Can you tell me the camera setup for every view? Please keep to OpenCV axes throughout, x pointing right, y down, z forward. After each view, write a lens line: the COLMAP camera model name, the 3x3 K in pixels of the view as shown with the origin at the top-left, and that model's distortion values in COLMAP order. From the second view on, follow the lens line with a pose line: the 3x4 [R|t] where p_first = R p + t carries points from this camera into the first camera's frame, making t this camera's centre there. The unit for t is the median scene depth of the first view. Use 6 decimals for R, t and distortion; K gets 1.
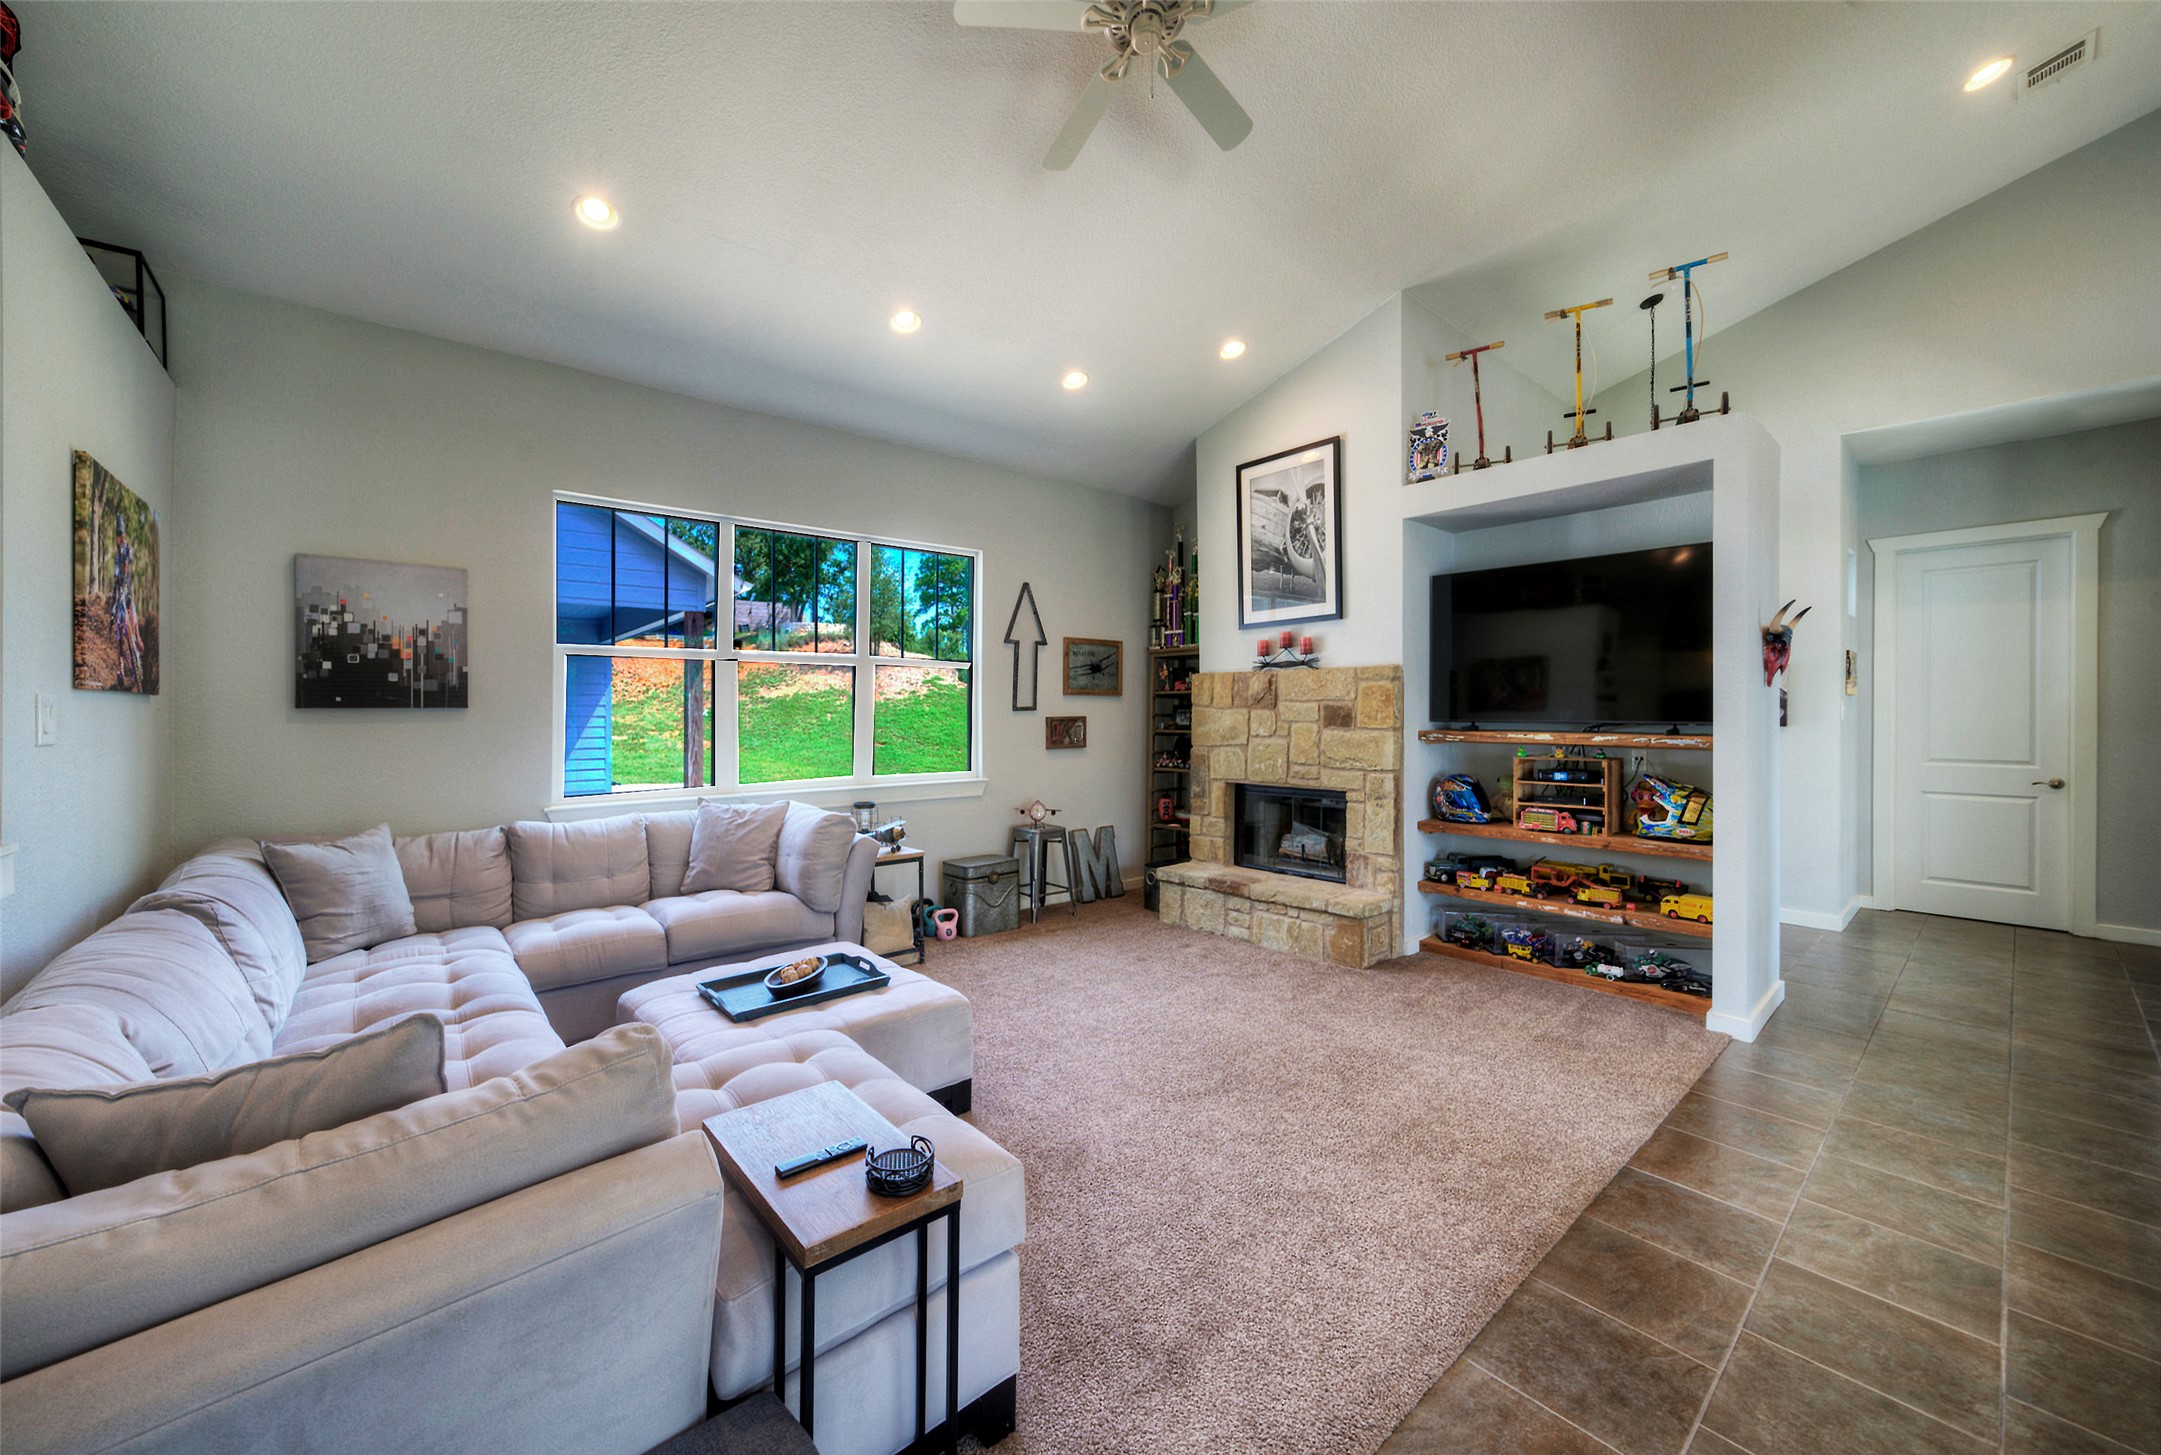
lens RADIAL K [[800.1, 0, 1087.7], [0, 800.1, 719.7], [0, 0, 1]] dist [-0.000125, 0.000121]
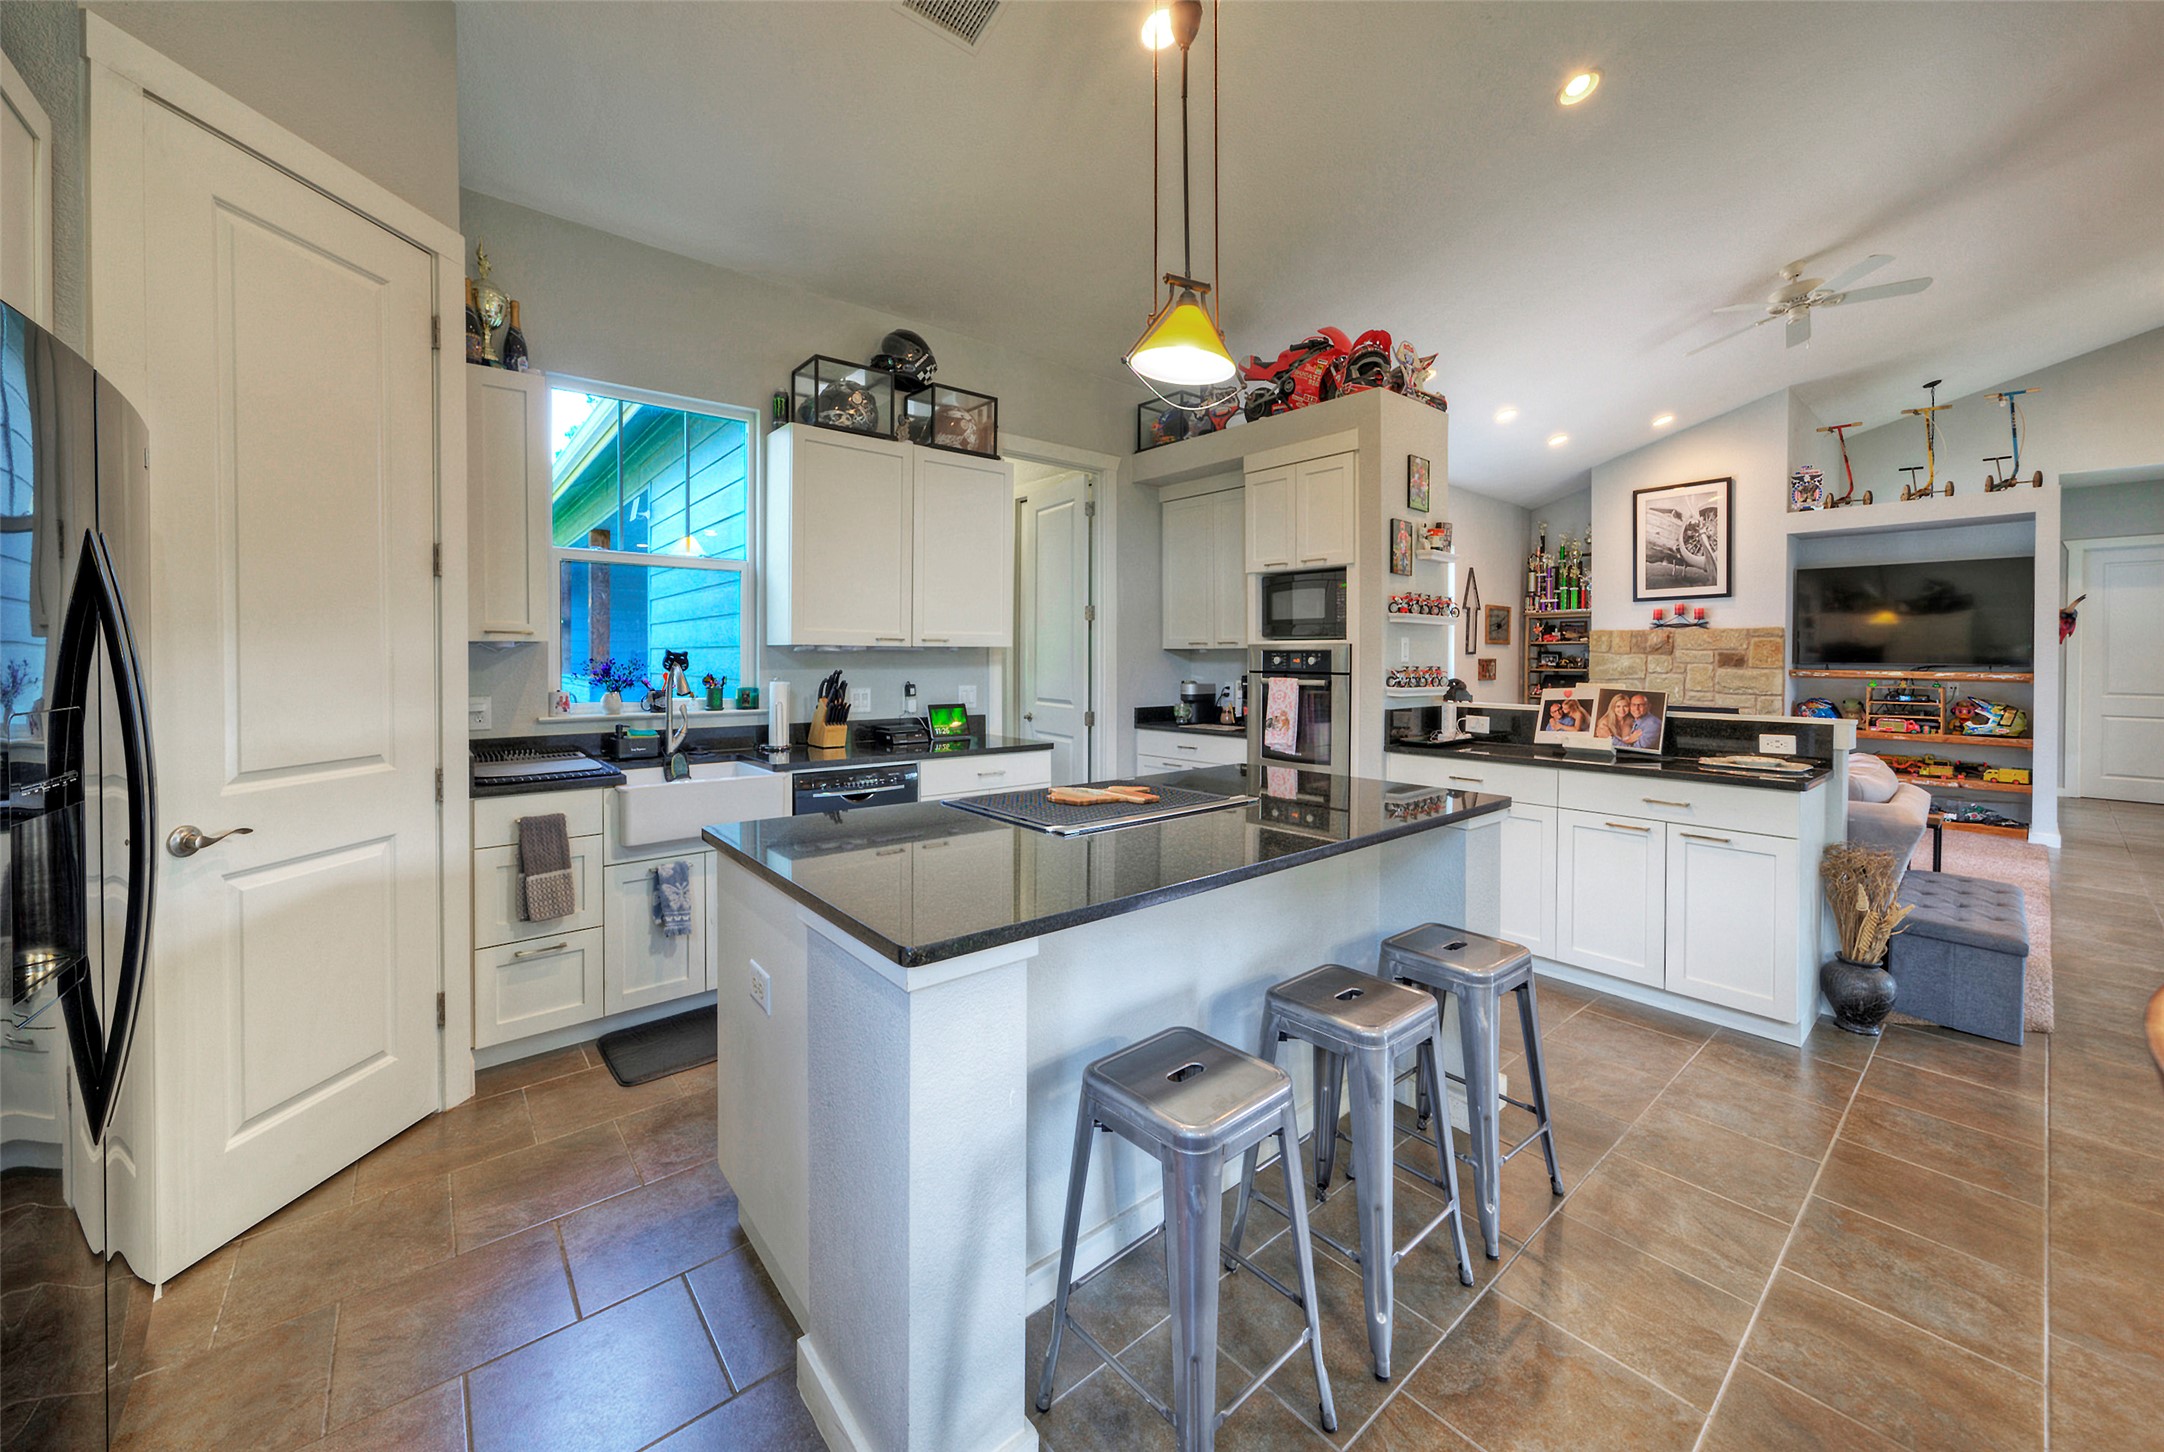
lens RADIAL K [[794.0, 0, 1070.5], [0, 794.0, 667.9], [0, 0, 1]] dist [-0.000729, 0.000311]
pose [[0.999710, 0.010143, -0.021819, -0.944397], [-0.010137, 0.999949, 0.000368, 0.023416], [0.021822, -0.000146, 0.999762, -0.566091]]
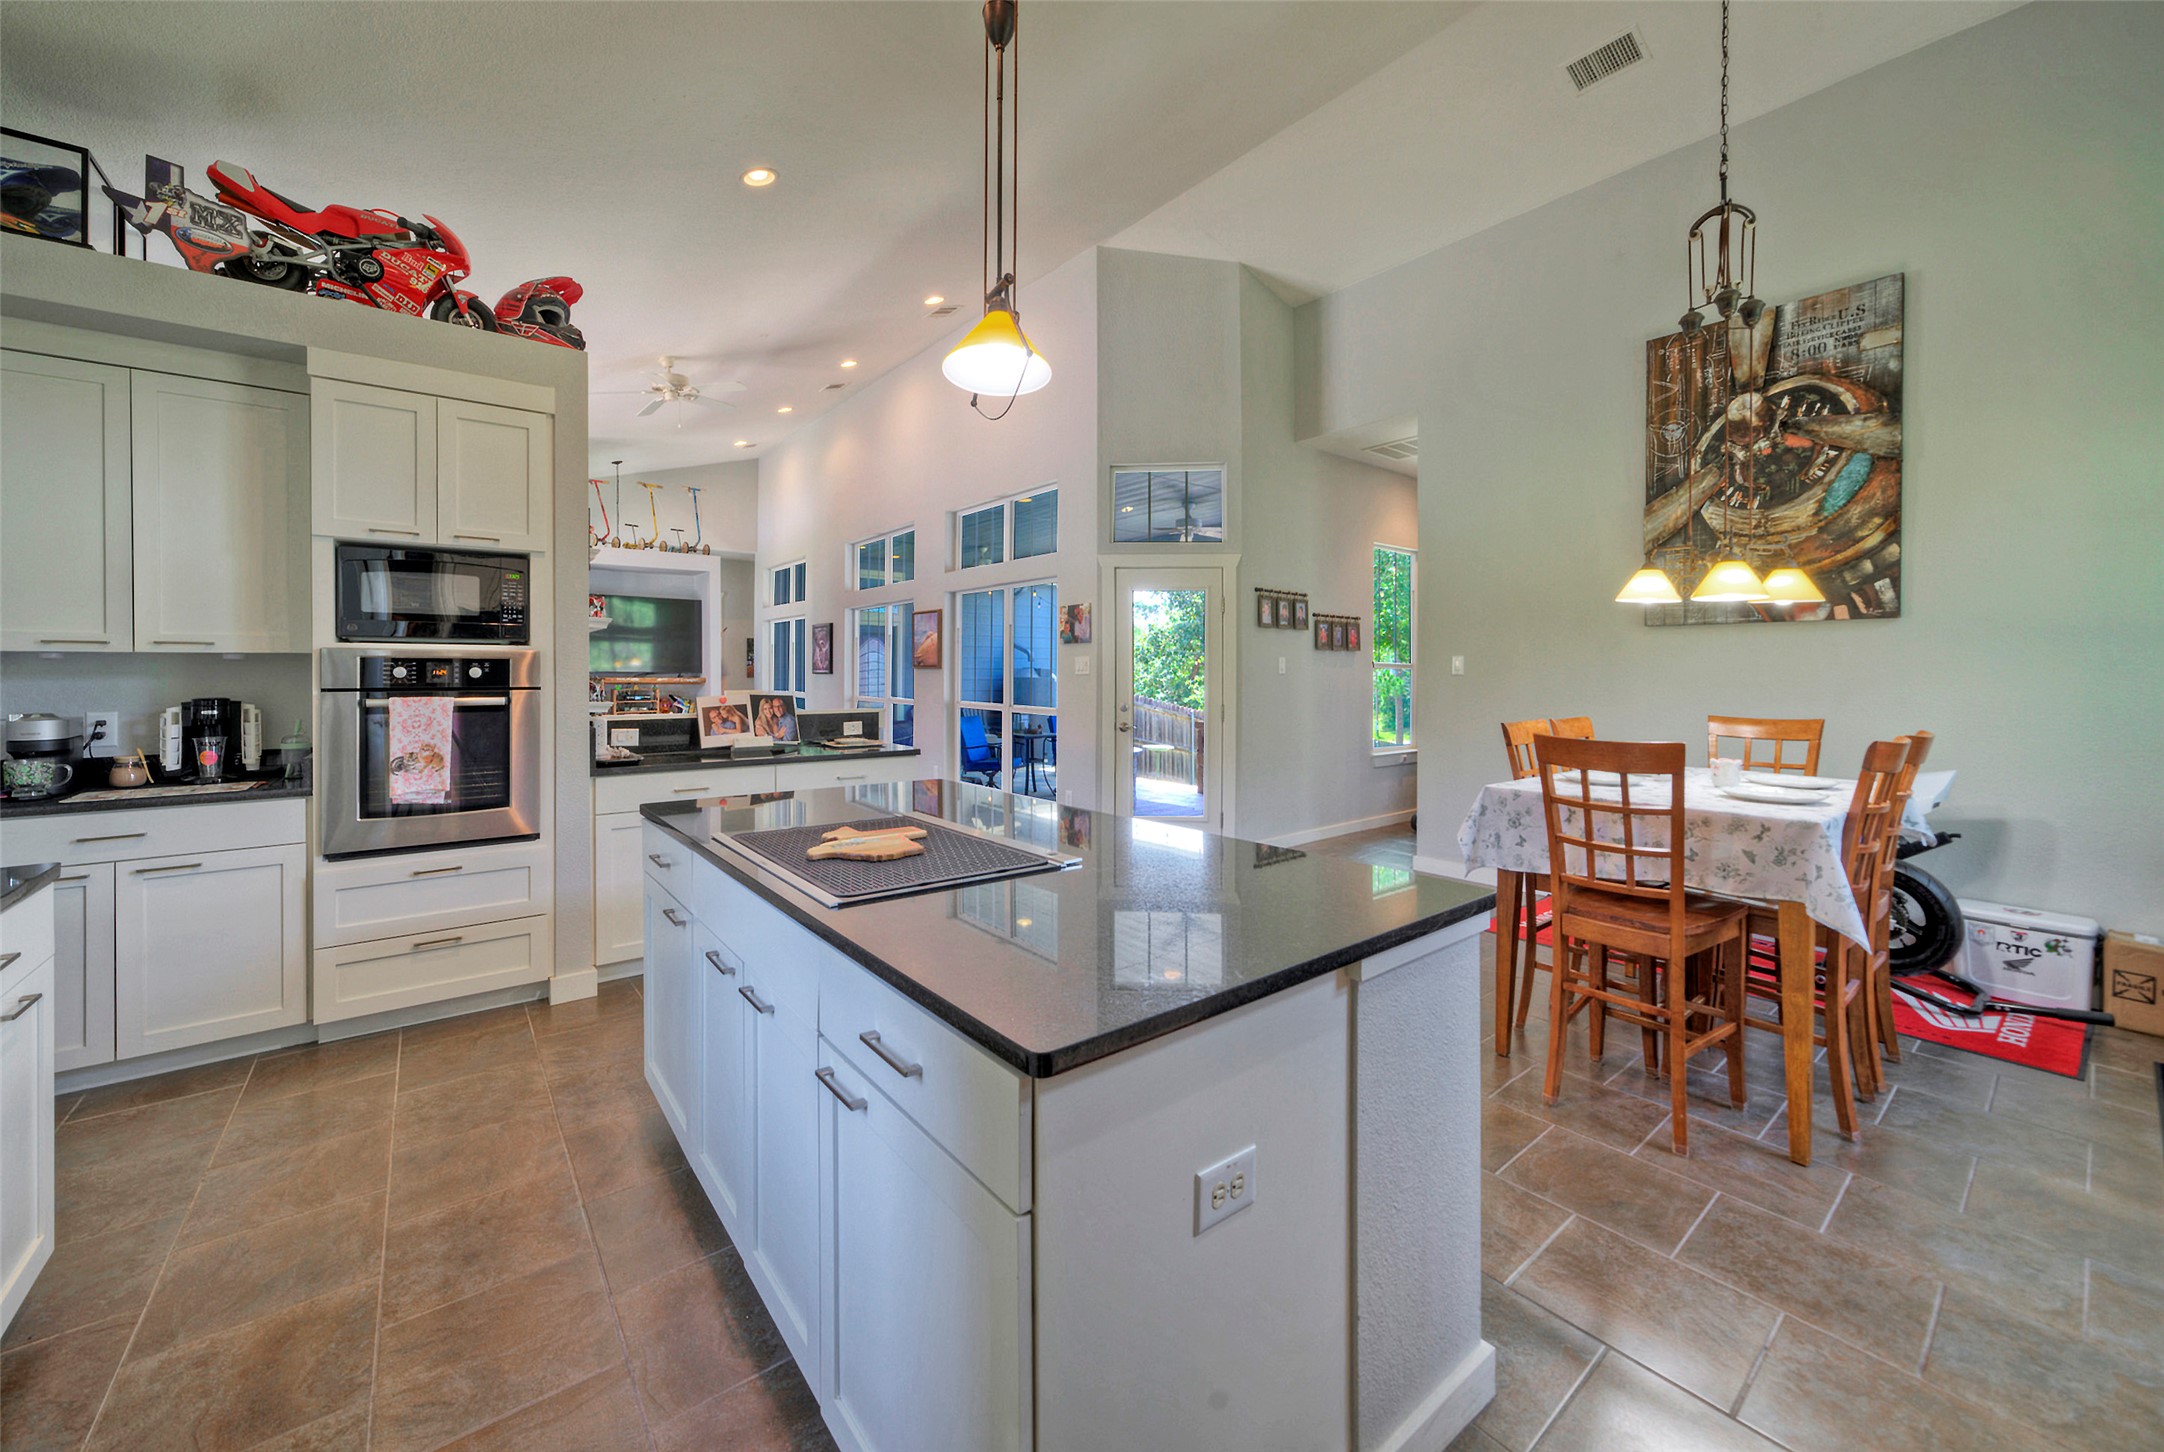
lens RADIAL K [[803.4, 0, 1022.6], [0, 803.4, 674.0], [0, 0, 1]] dist [-0.000012, -0.000532]
pose [[0.081114, 0.001853, 0.996703, -1.324991], [0.008464, 0.999961, -0.002548, 0.019927], [-0.996669, 0.008643, 0.081095, -0.179754]]
